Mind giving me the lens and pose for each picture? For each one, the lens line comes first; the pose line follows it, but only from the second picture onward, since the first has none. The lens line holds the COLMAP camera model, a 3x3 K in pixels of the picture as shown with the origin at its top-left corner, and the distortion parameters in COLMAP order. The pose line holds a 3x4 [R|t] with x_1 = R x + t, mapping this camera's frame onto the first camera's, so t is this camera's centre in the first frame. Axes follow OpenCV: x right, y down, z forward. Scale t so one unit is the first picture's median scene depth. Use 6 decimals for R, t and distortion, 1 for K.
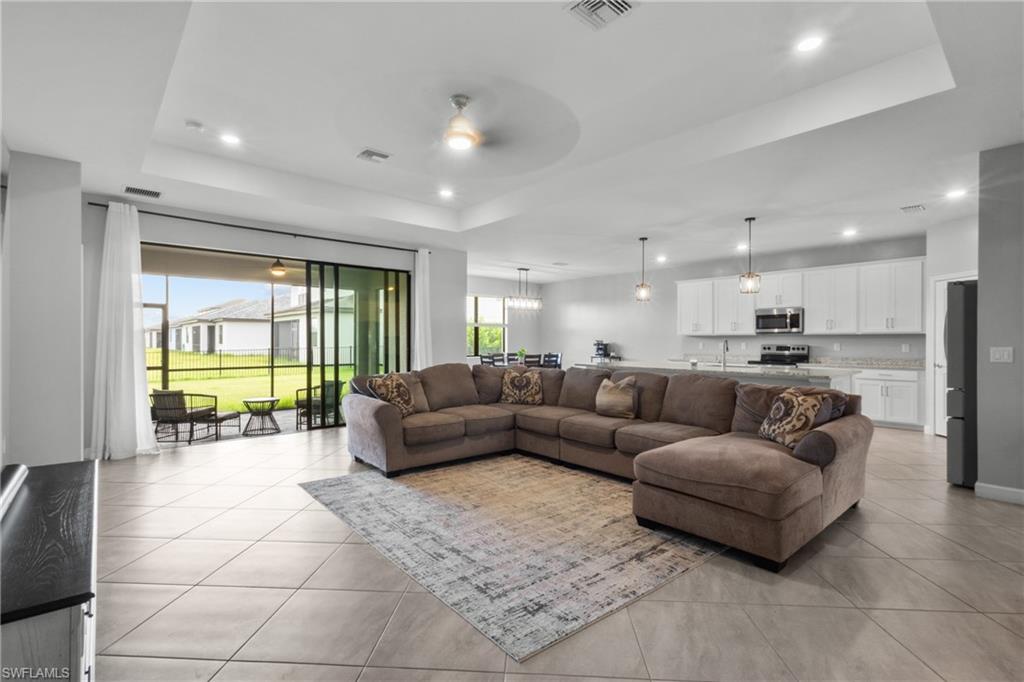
lens RADIAL K [[473.4, 0, 512.0], [0, 473.4, 341.0], [0, 0, 1]] dist [0.008730, 0.000504]
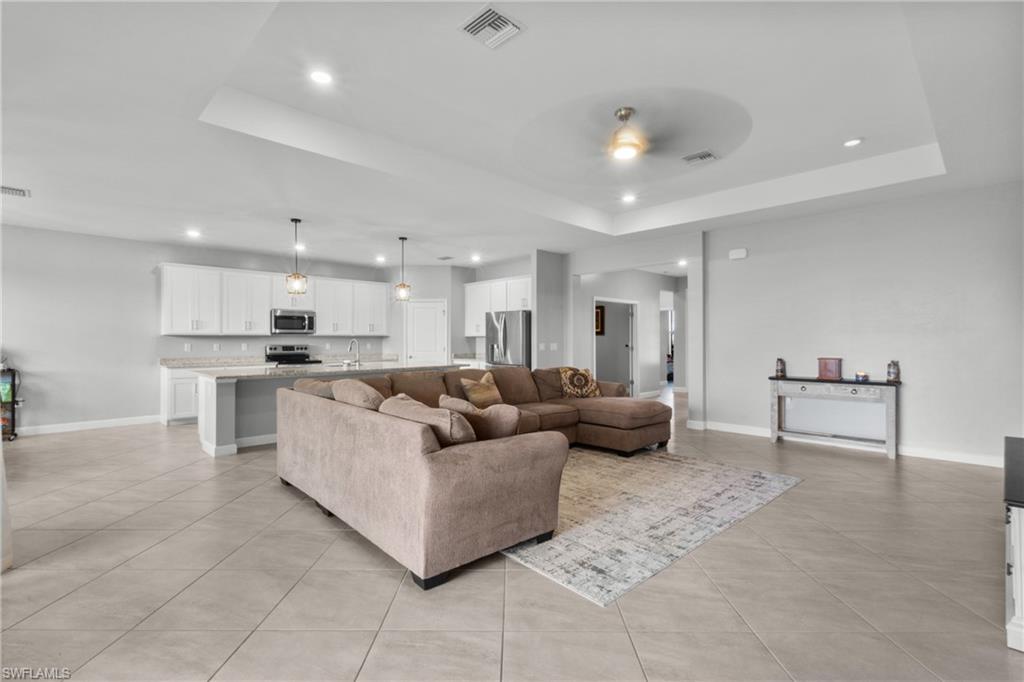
lens RADIAL K [[471.9, 0, 510.1], [0, 471.9, 338.4], [0, 0, 1]] dist [0.003054, 0.000983]
pose [[-0.049617, 0.003118, 0.998763, -0.533888], [0.002932, 0.999991, -0.002976, -0.002104], [-0.998764, 0.002781, -0.049625, 0.611695]]
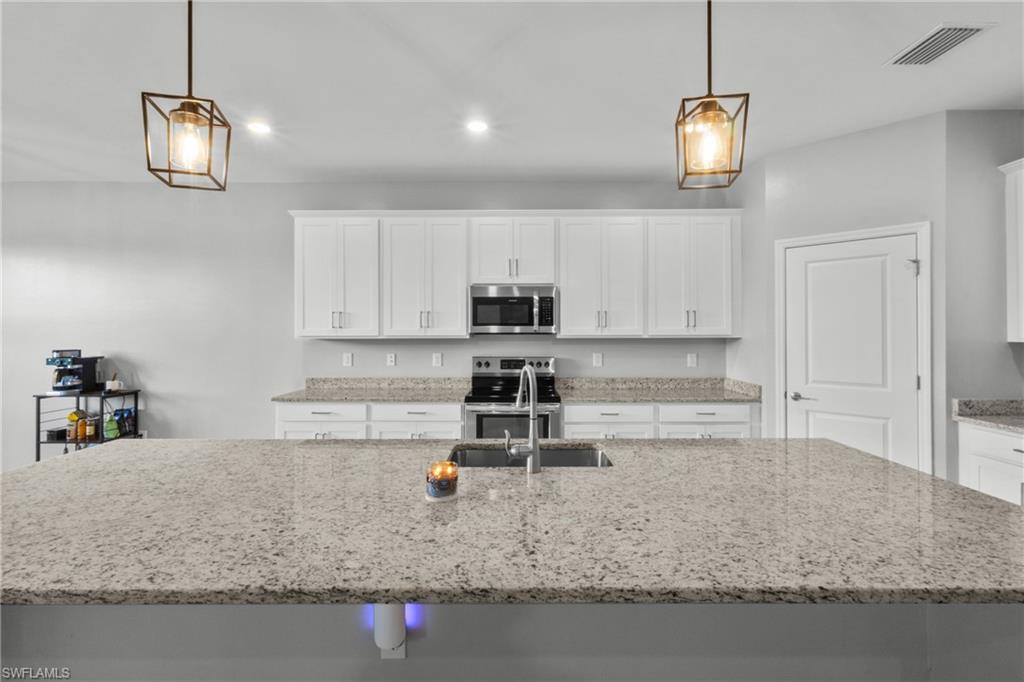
lens RADIAL K [[475.2, 0, 512.7], [0, 475.2, 327.7], [0, 0, 1]] dist [-0.000541, 0.000253]
pose [[0.667087, 0.004713, 0.744965, 0.202431], [0.002496, 0.999960, -0.008562, -0.021192], [-0.744975, 0.007572, 0.667049, 0.710926]]
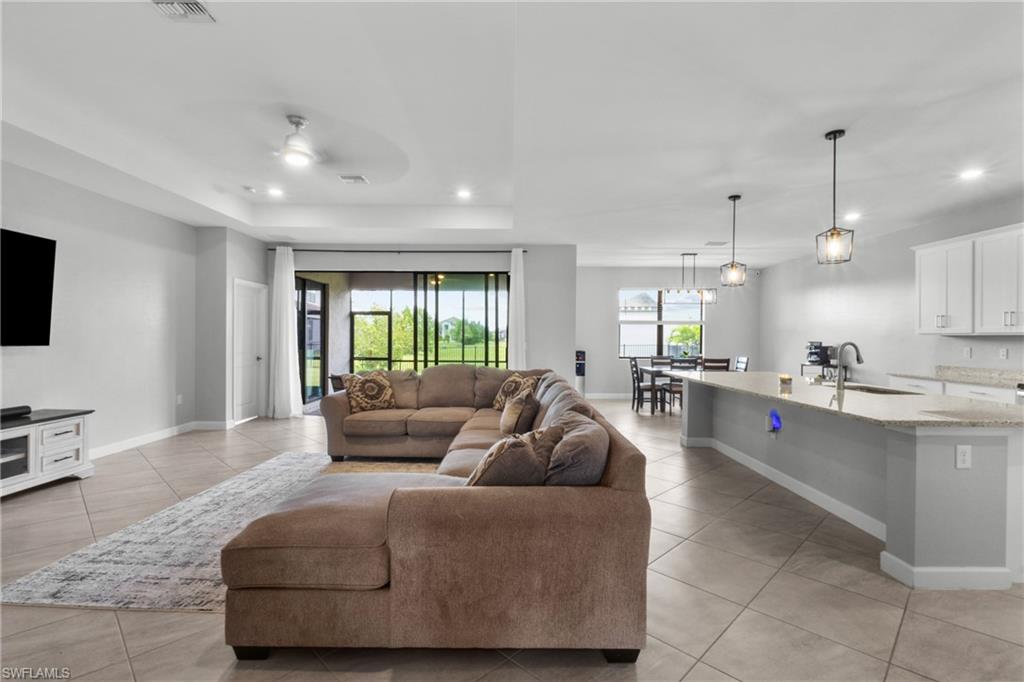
lens RADIAL K [[471.9, 0, 510.1], [0, 471.9, 338.4], [0, 0, 1]] dist [0.003054, 0.000983]
pose [[0.747577, 0.005869, -0.664150, 0.454826], [-0.006478, 0.999978, 0.001545, -0.006263], [0.664144, 0.003147, 0.747598, 0.242340]]
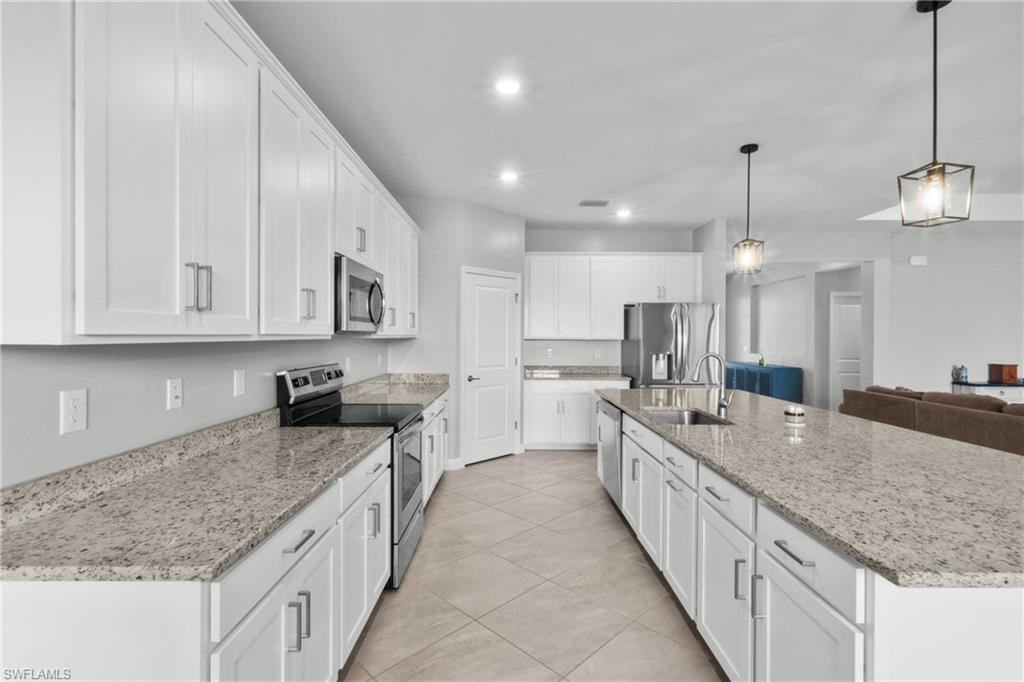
lens RADIAL K [[471.9, 0, 510.1], [0, 471.9, 338.4], [0, 0, 1]] dist [0.003054, 0.000983]
pose [[-0.747360, -0.008215, 0.664368, 0.255792], [-0.005275, 0.999965, 0.006431, -0.017318], [-0.664398, 0.001302, -0.747378, 1.264908]]
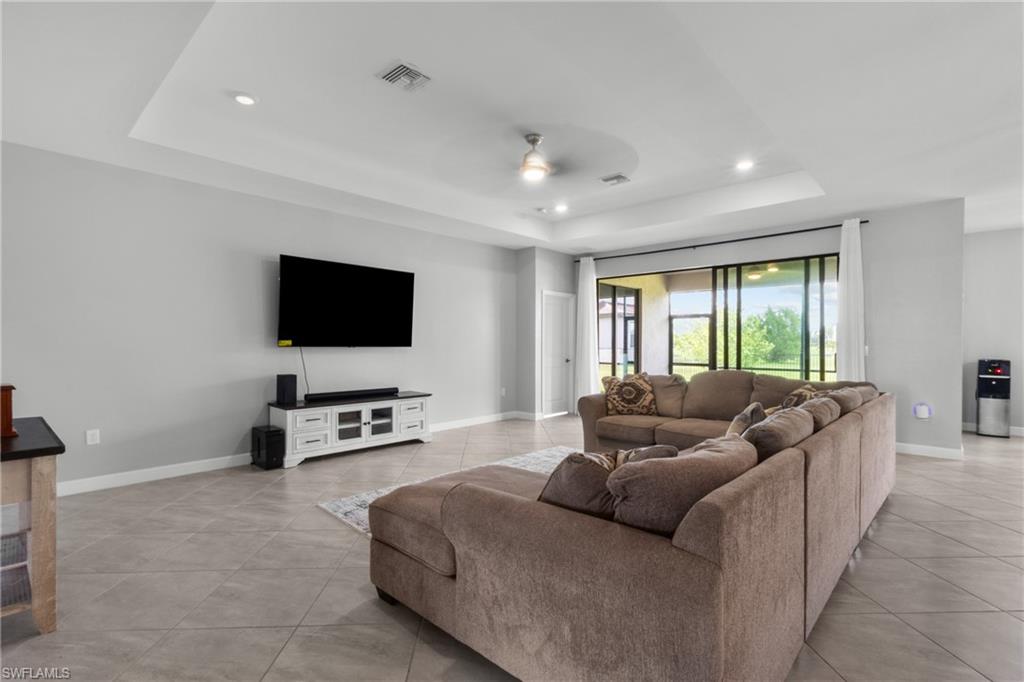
lens RADIAL K [[476.3, 0, 509.7], [0, 476.3, 346.1], [0, 0, 1]] dist [0.002327, 0.000767]
pose [[0.098363, 0.007109, -0.995125, 0.496167], [-0.002107, 0.999974, 0.006935, -0.000334], [0.995148, 0.001414, 0.098376, 0.386352]]
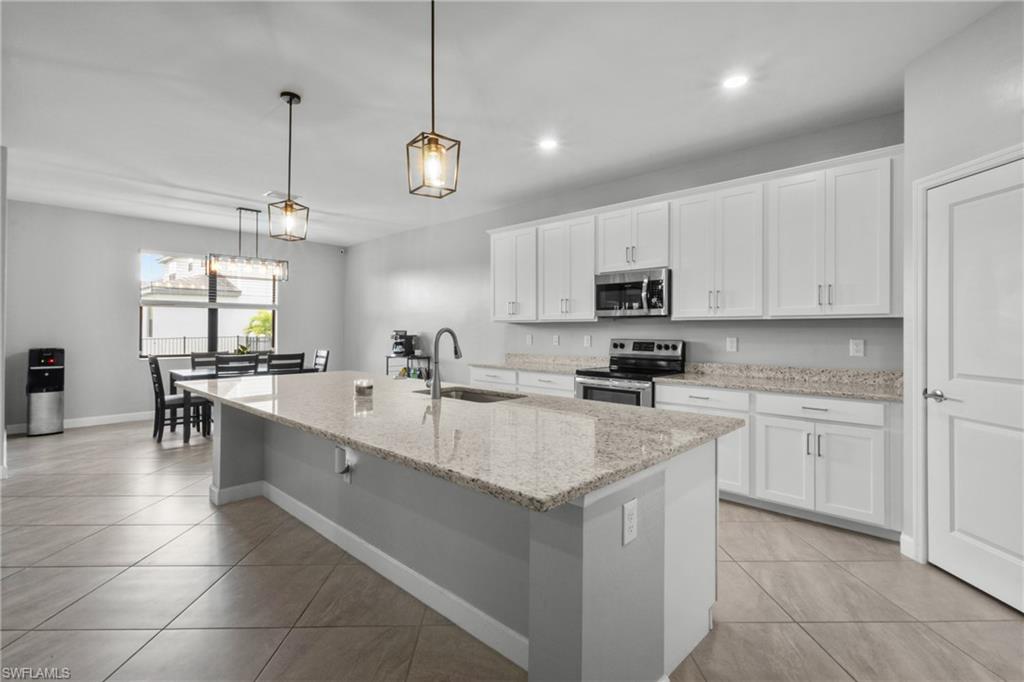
lens RADIAL K [[476.5, 0, 513.0], [0, 476.5, 327.6], [0, 0, 1]] dist [0.001510, 0.000432]
pose [[0.996468, 0.002872, 0.083927, 0.408985], [-0.002351, 0.999977, -0.006307, -0.002082], [-0.083943, 0.006087, 0.996452, 0.509435]]
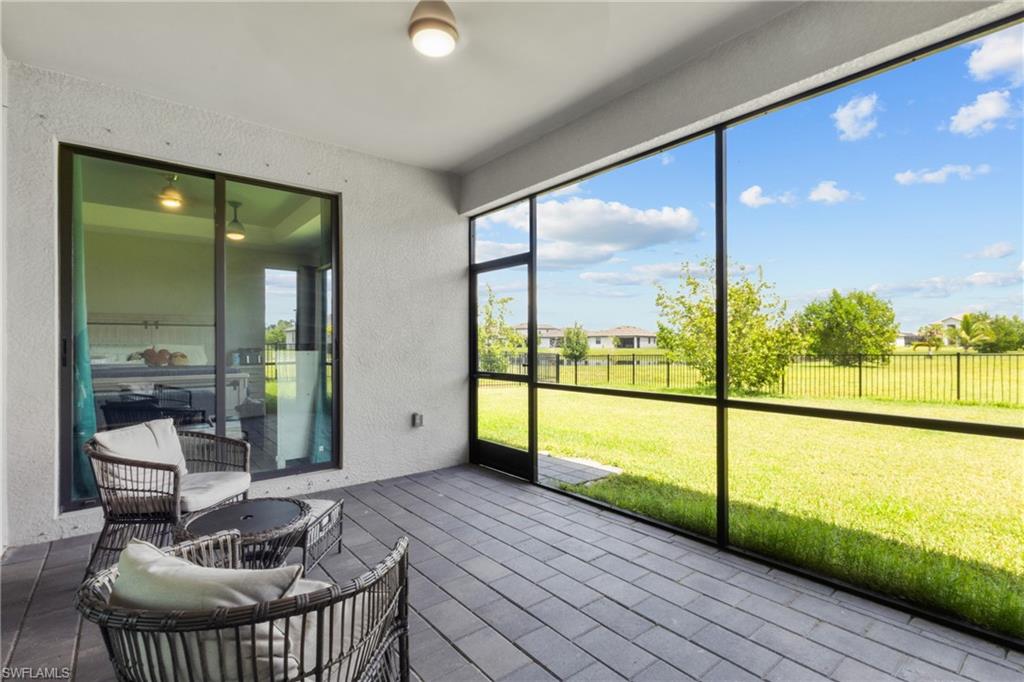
lens RADIAL K [[471.9, 0, 510.1], [0, 471.9, 338.4], [0, 0, 1]] dist [0.003054, 0.000983]
pose [[-0.032618, -0.010505, -0.999413, -0.245856], [-0.000338, 0.999945, -0.010499, 0.020600], [0.999468, -0.000005, -0.032620, 1.077087]]
